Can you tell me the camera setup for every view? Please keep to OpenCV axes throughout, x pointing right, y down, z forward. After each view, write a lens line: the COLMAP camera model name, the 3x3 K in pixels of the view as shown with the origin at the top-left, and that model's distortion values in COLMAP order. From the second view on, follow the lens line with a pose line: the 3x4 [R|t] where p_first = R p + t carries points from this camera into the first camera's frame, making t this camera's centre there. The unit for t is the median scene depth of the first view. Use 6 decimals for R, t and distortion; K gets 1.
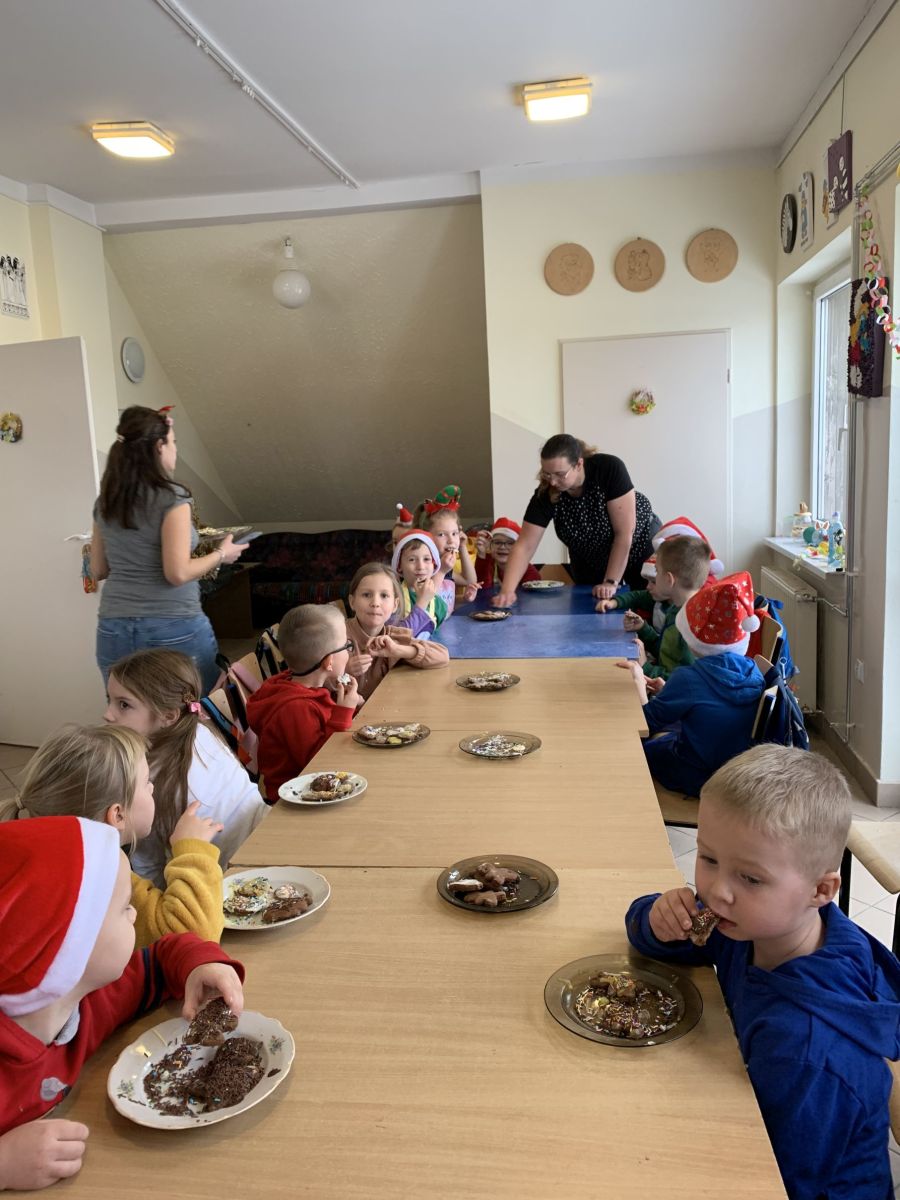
lens RADIAL K [[919.9, 0, 456.5], [0, 919.9, 601.3], [0, 0, 1]] dist [0.006789, -0.010879]
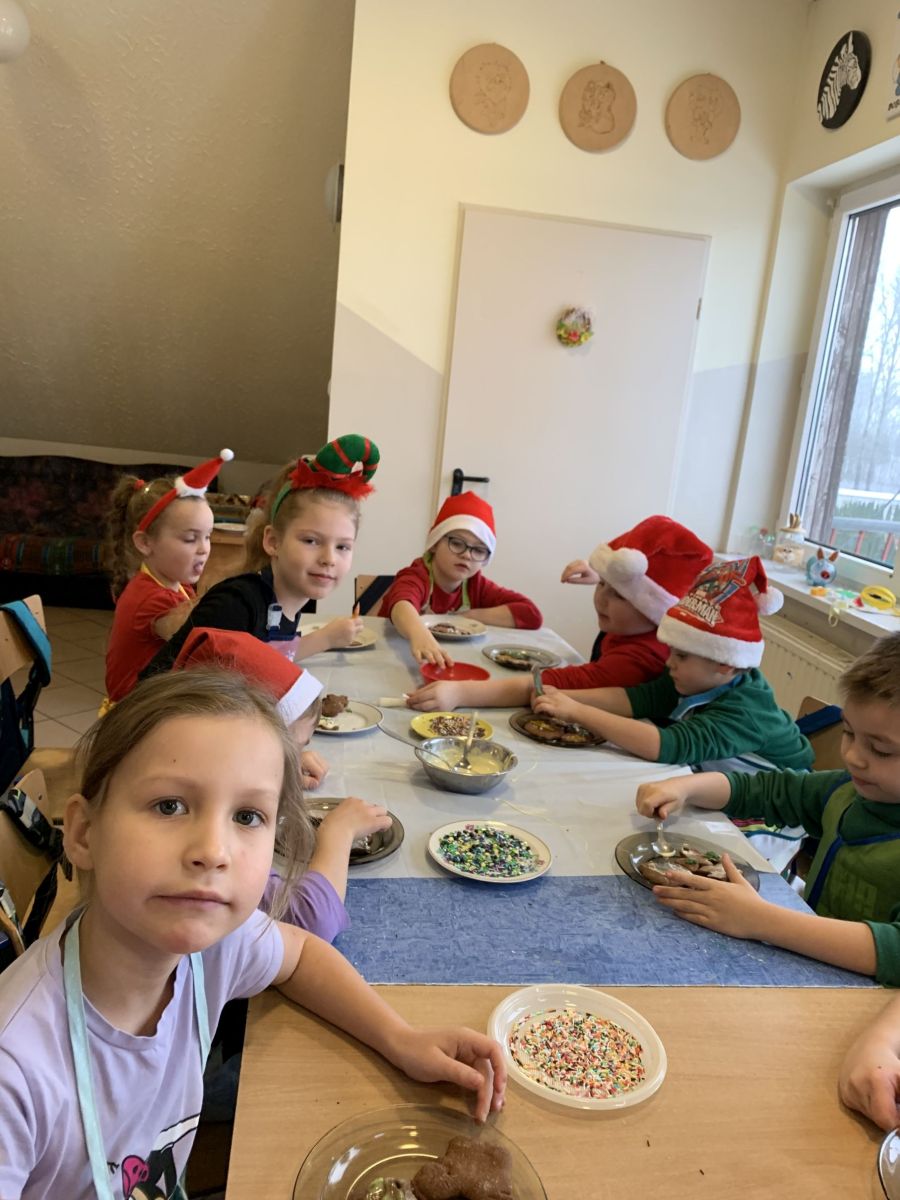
lens RADIAL K [[919.9, 0, 441.5], [0, 919.9, 590.8], [0, 0, 1]] dist [0.006789, -0.010879]
pose [[0.953489, 0.080762, 0.290408, -0.059314], [-0.096487, 0.994521, 0.040220, -0.049683], [-0.285568, -0.066370, 0.956057, 0.399207]]
